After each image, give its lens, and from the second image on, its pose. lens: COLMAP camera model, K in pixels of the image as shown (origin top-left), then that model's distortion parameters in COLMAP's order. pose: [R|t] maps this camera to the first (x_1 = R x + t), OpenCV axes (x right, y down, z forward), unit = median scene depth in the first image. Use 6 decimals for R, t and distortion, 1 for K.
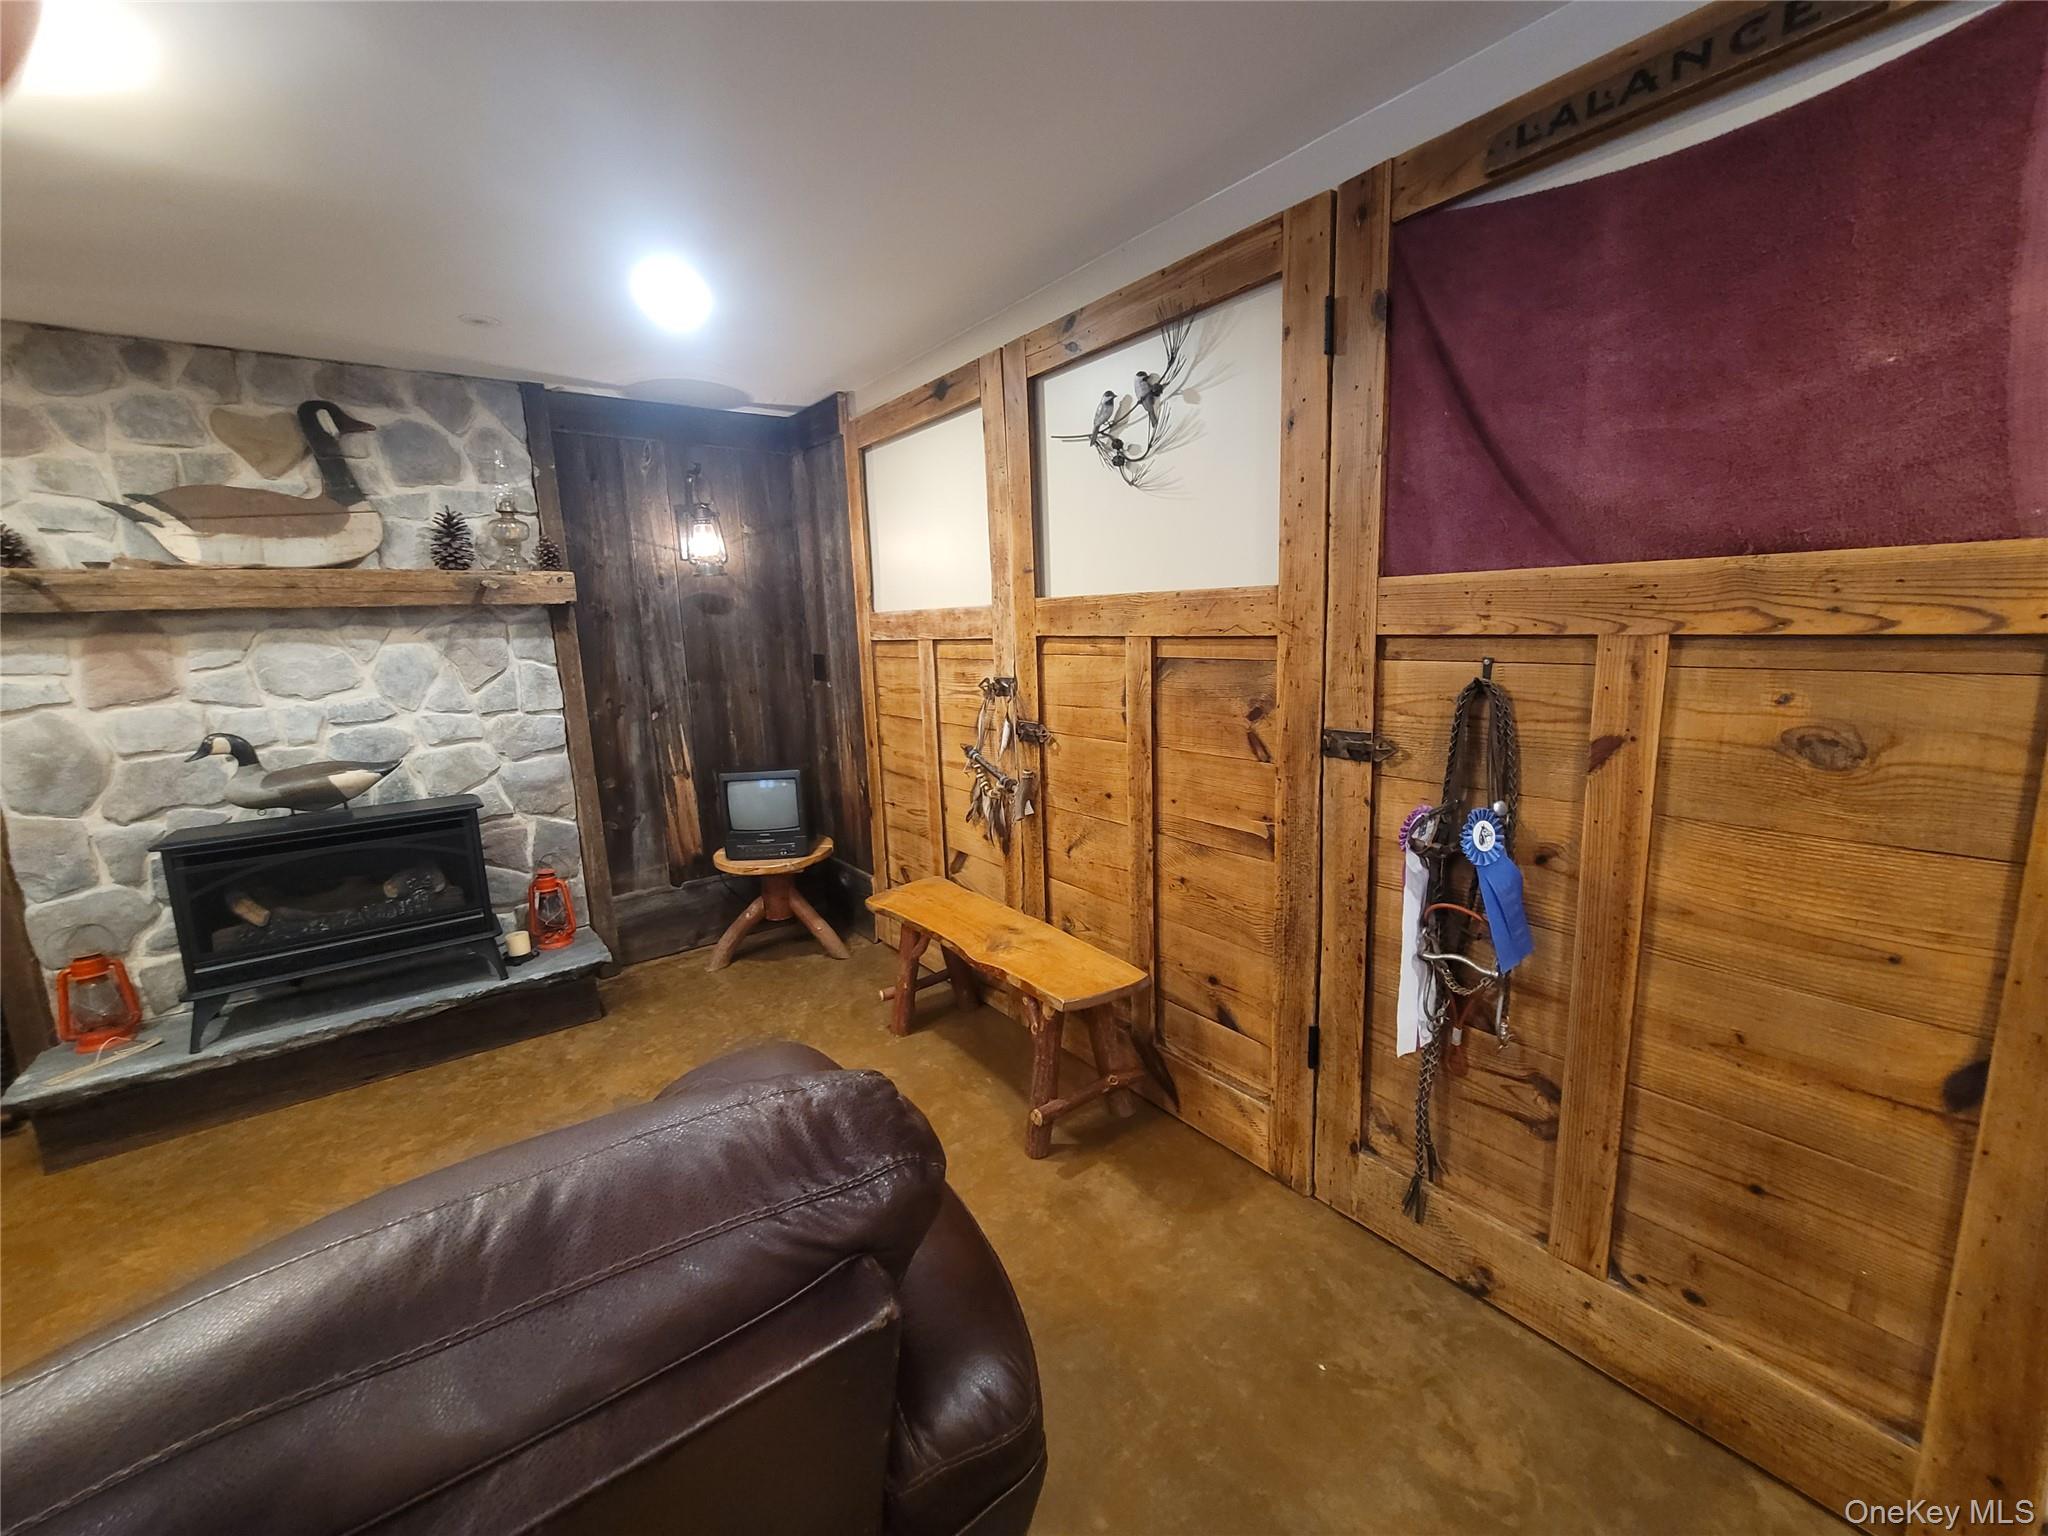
lens RADIAL K [[834.7, 0, 1031.3], [0, 834.7, 767.2], [0, 0, 1]] dist [-0.007039, 0.001397]
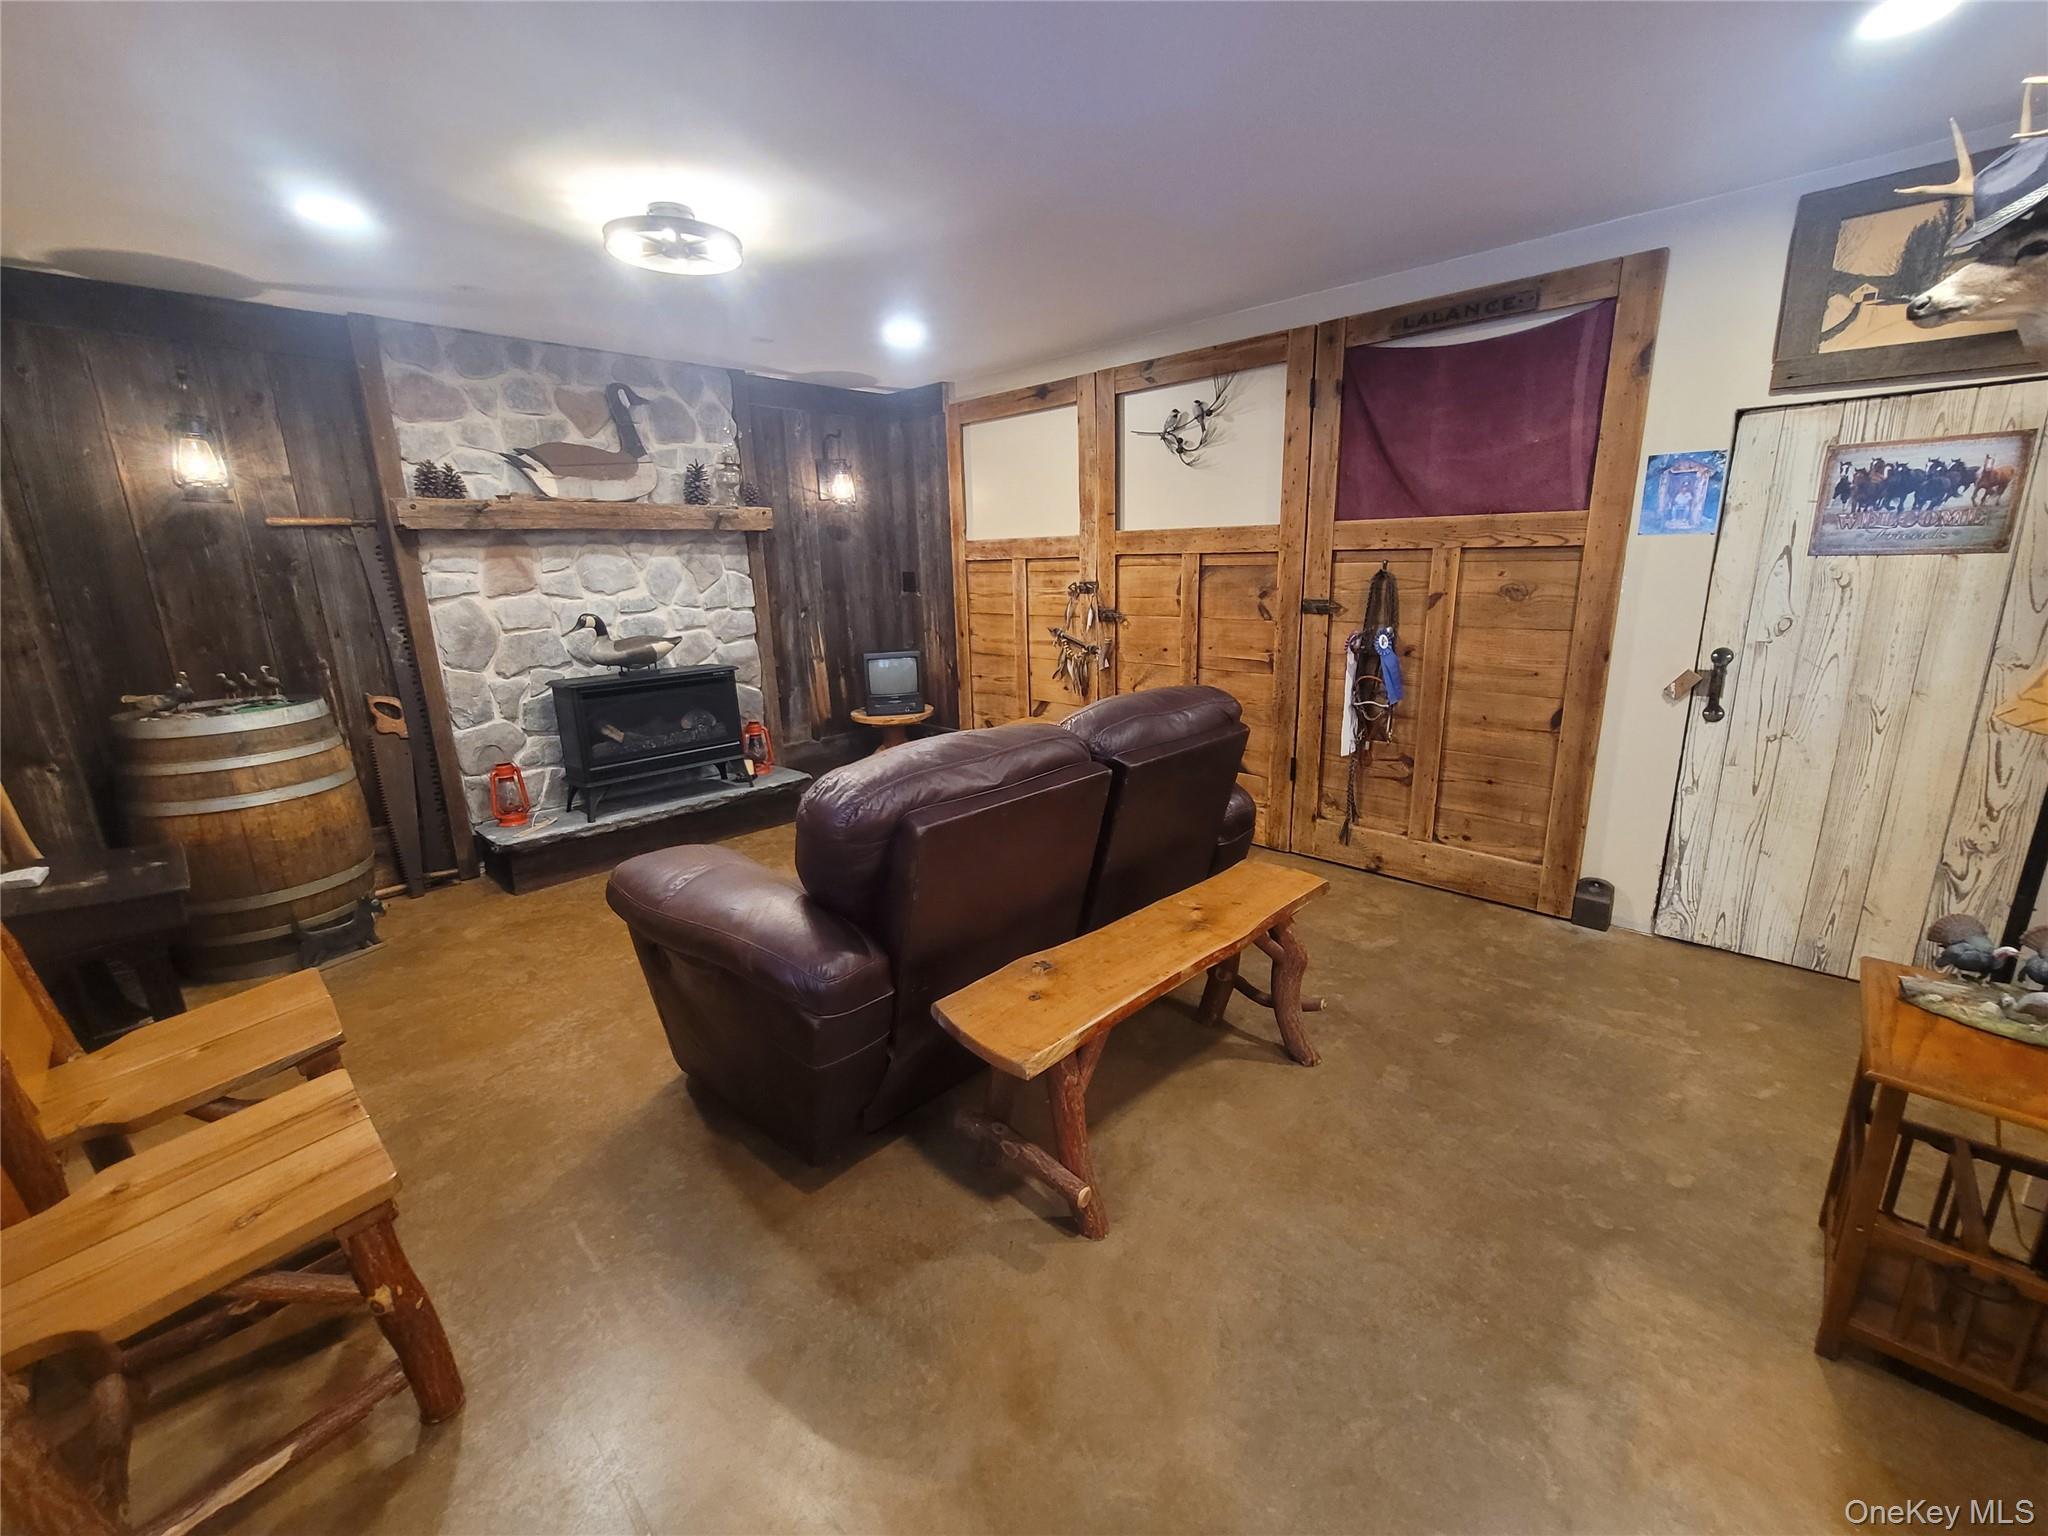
lens RADIAL K [[834.7, 0, 1027.1], [0, 834.7, 767.9], [0, 0, 1]] dist [-0.007039, 0.001397]
pose [[0.988320, -0.026339, 0.150098, -0.429312], [0.016280, 0.997563, 0.067851, 0.148374], [-0.151519, -0.064615, 0.986340, -0.620459]]
